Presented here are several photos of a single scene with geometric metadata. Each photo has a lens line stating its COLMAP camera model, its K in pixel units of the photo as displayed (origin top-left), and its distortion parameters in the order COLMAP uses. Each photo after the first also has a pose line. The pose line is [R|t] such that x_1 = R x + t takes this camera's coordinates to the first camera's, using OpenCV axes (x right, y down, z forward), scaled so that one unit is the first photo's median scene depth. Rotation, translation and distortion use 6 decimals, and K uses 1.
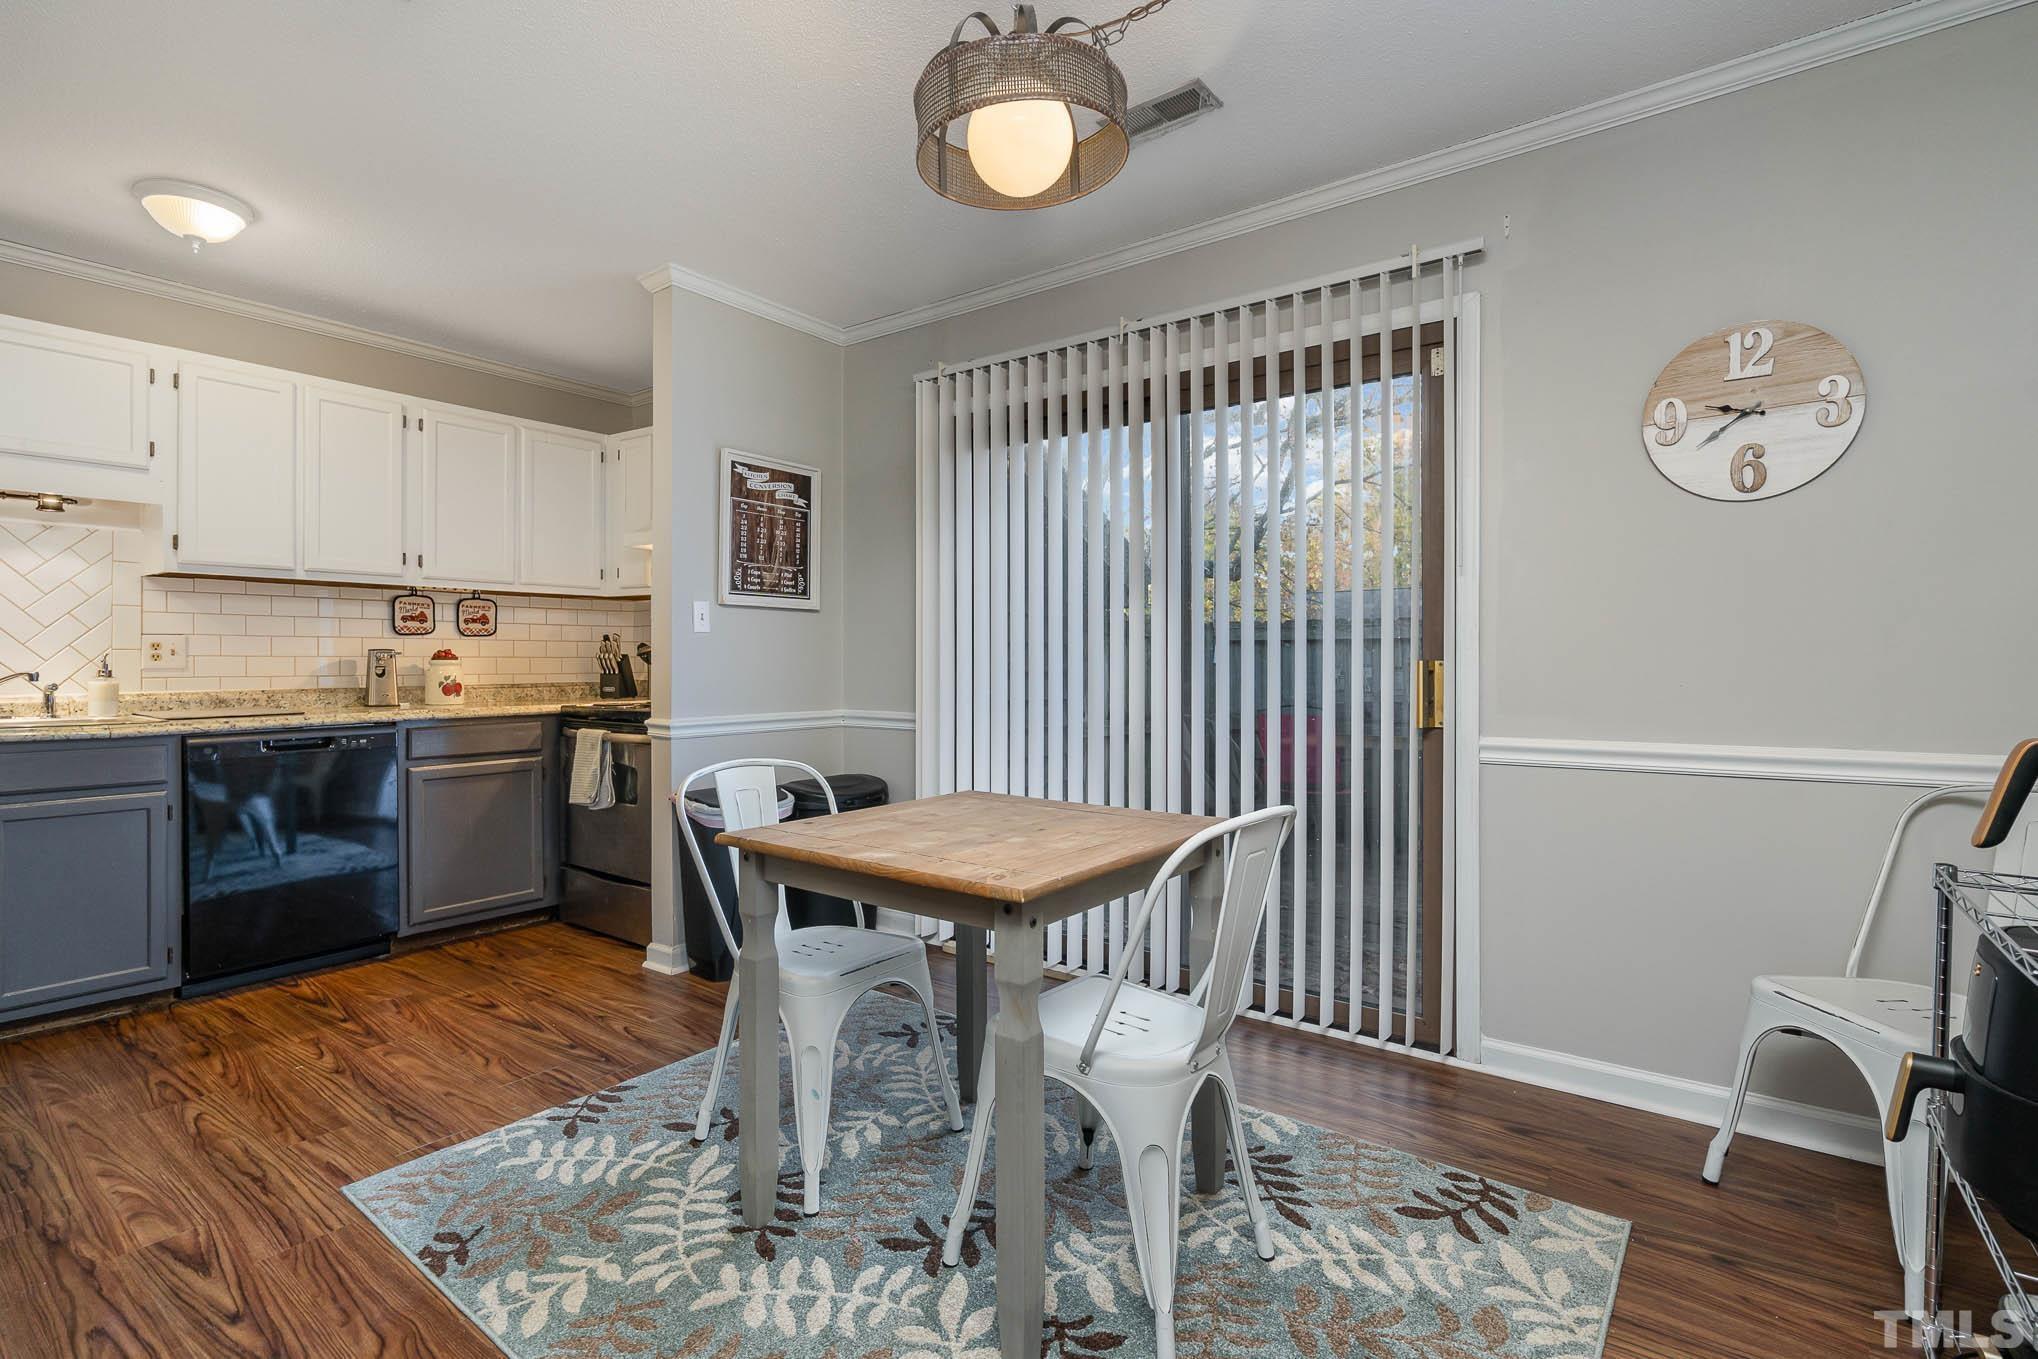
lens RADIAL K [[939.1, 0, 1004.0], [0, 939.1, 665.5], [0, 0, 1]] dist [-0.005700, 0.000974]
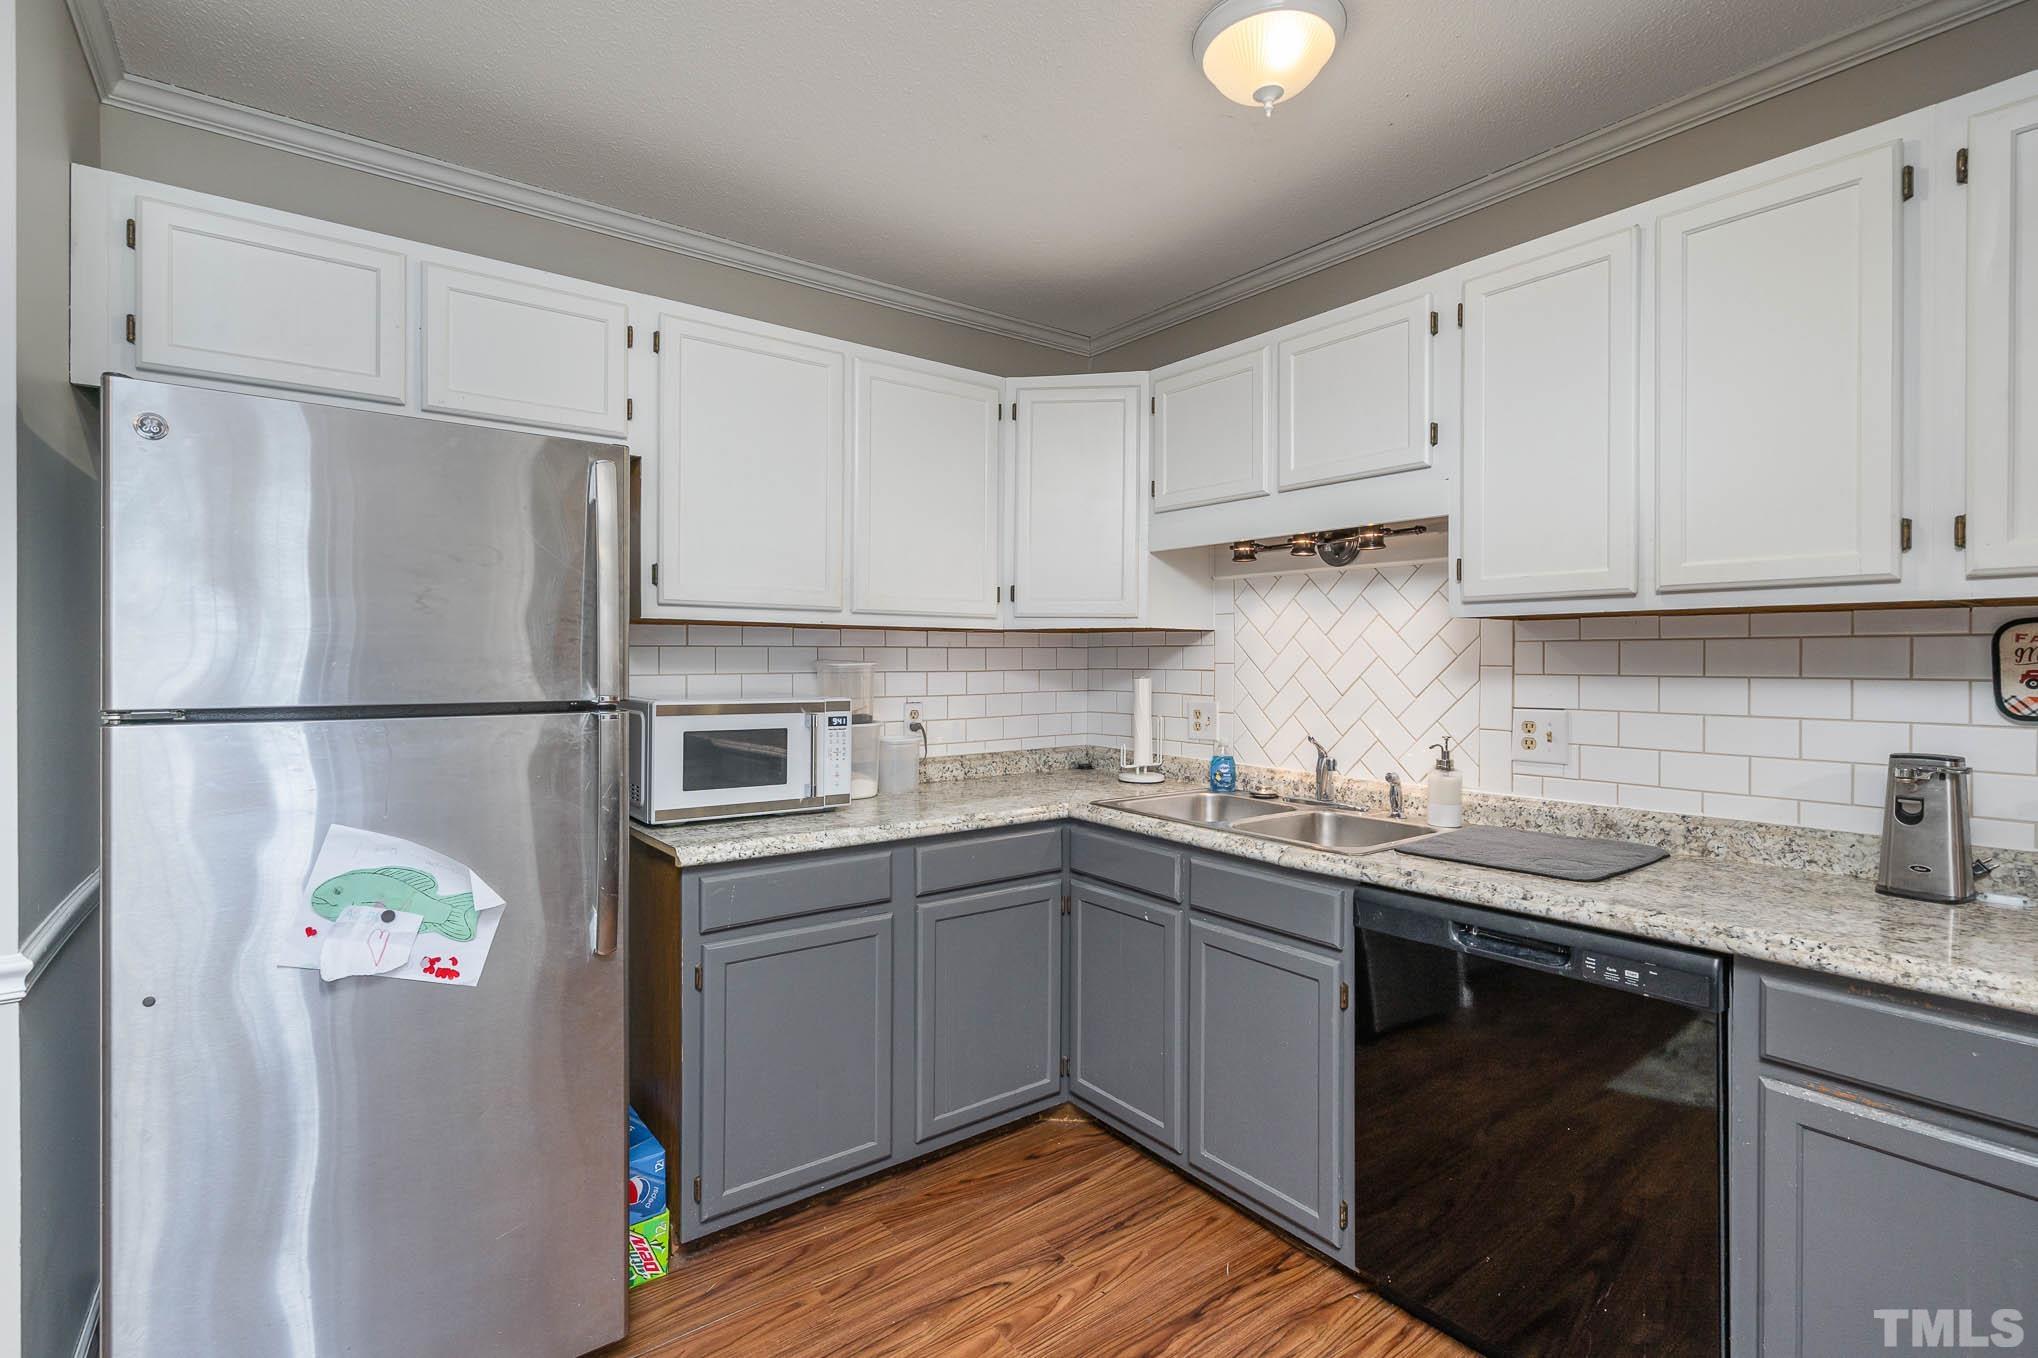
lens RADIAL K [[939.1, 0, 1004.0], [0, 939.1, 665.0], [0, 0, 1]] dist [-0.005700, 0.000974]
pose [[-0.284957, 0.003709, -0.958533, -0.169023], [-0.006958, 0.999958, 0.005938, -0.062562], [0.958515, 0.008362, -0.284919, 0.802247]]
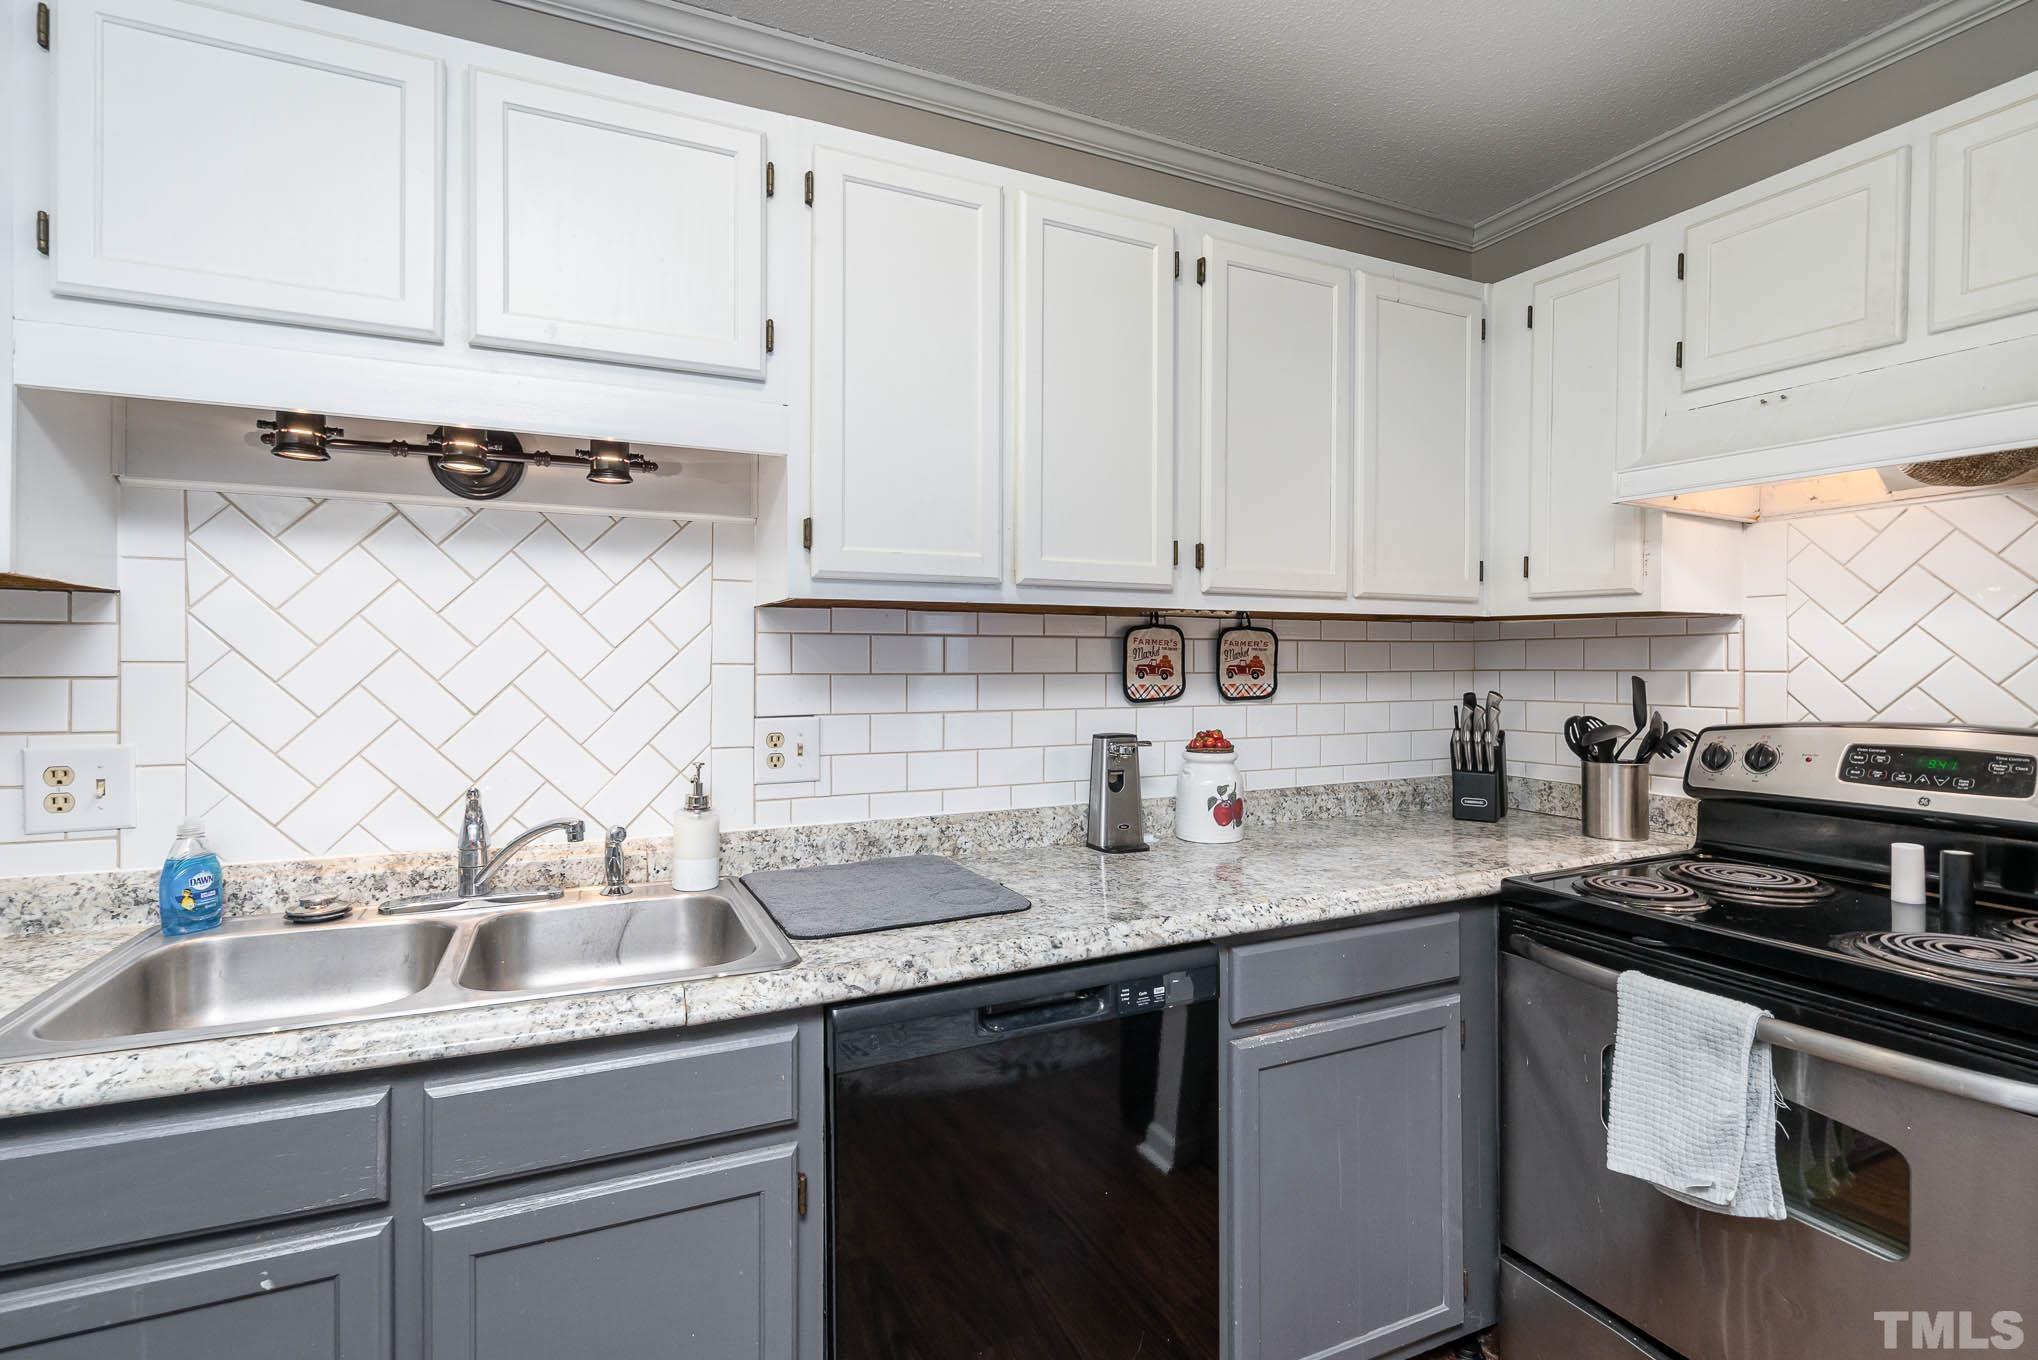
lens RADIAL K [[939.1, 0, 1004.0], [0, 939.1, 666.0], [0, 0, 1]] dist [-0.005700, 0.000974]
pose [[0.878130, -0.000245, -0.478422, -0.521238], [-0.001777, 0.999991, -0.003773, -0.057848], [0.478419, 0.004164, 0.878122, 0.575581]]
